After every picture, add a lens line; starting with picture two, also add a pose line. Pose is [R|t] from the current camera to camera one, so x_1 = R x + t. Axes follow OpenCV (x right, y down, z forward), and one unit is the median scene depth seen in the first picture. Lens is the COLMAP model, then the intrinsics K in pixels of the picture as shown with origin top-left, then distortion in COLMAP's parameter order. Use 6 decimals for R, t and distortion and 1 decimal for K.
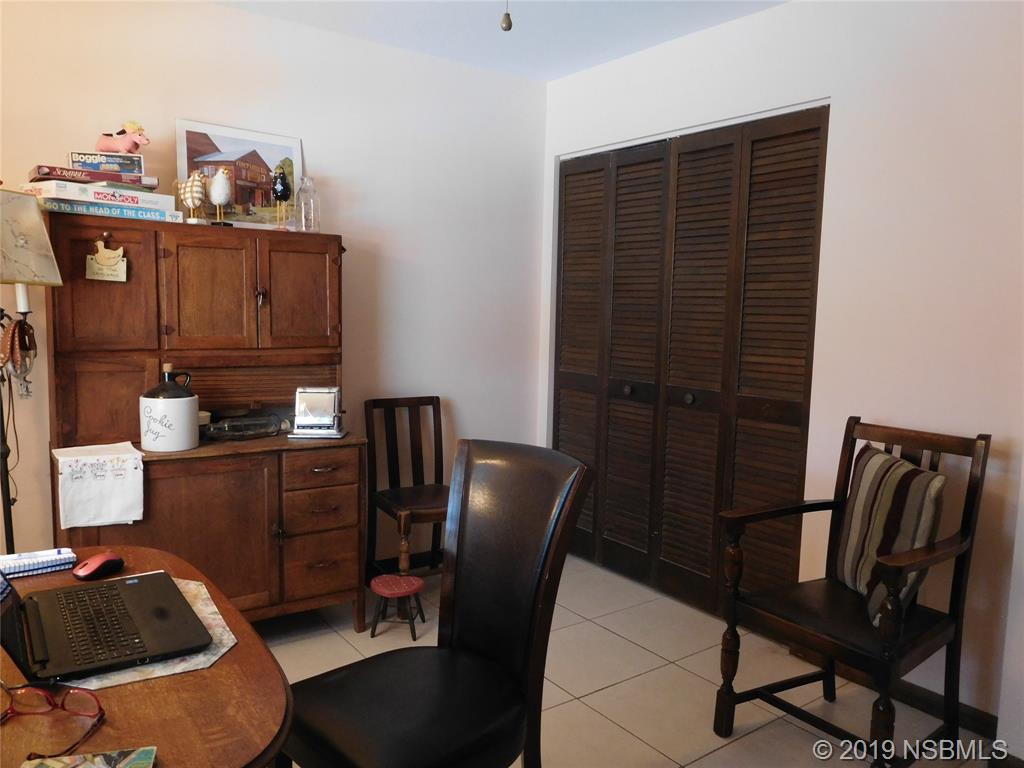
lens RADIAL K [[765.6, 0, 512.0], [0, 765.6, 384.0], [0, 0, 1]] dist [-0.010036, -0.008872]
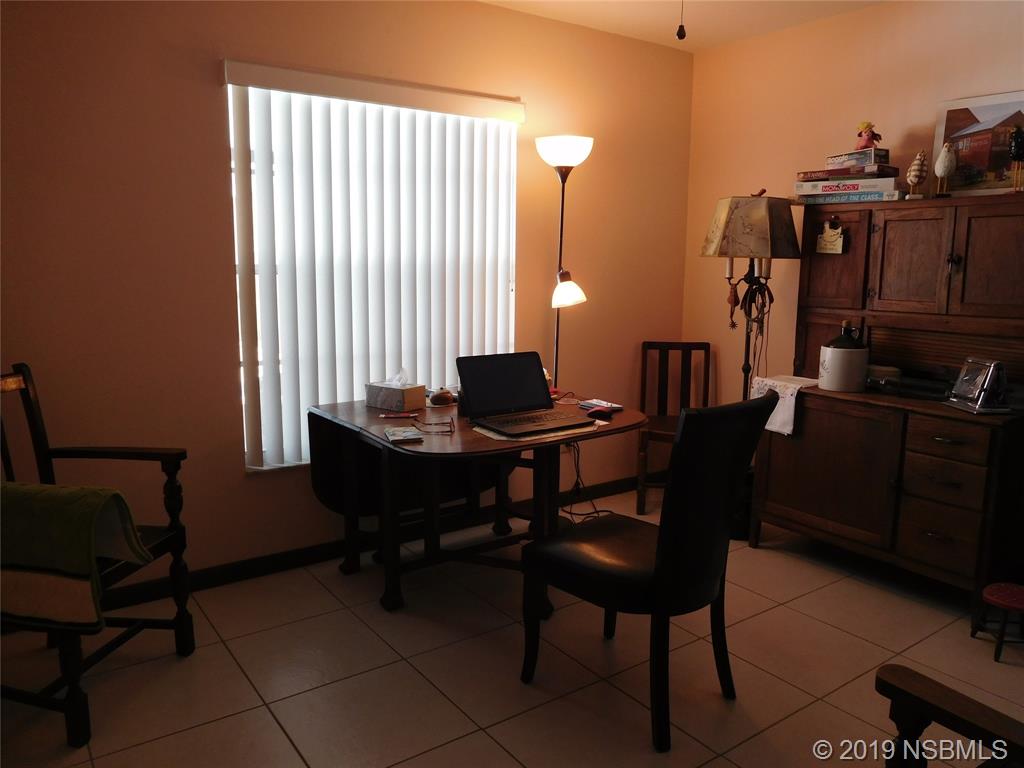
lens RADIAL K [[765.6, 0, 512.0], [0, 765.6, 384.0], [0, 0, 1]] dist [-0.010036, -0.008872]
pose [[-0.006136, 0.138201, -0.990385, 0.752561], [-0.106213, 0.984711, 0.138067, -0.037074], [0.994324, 0.106039, 0.008636, 0.453100]]
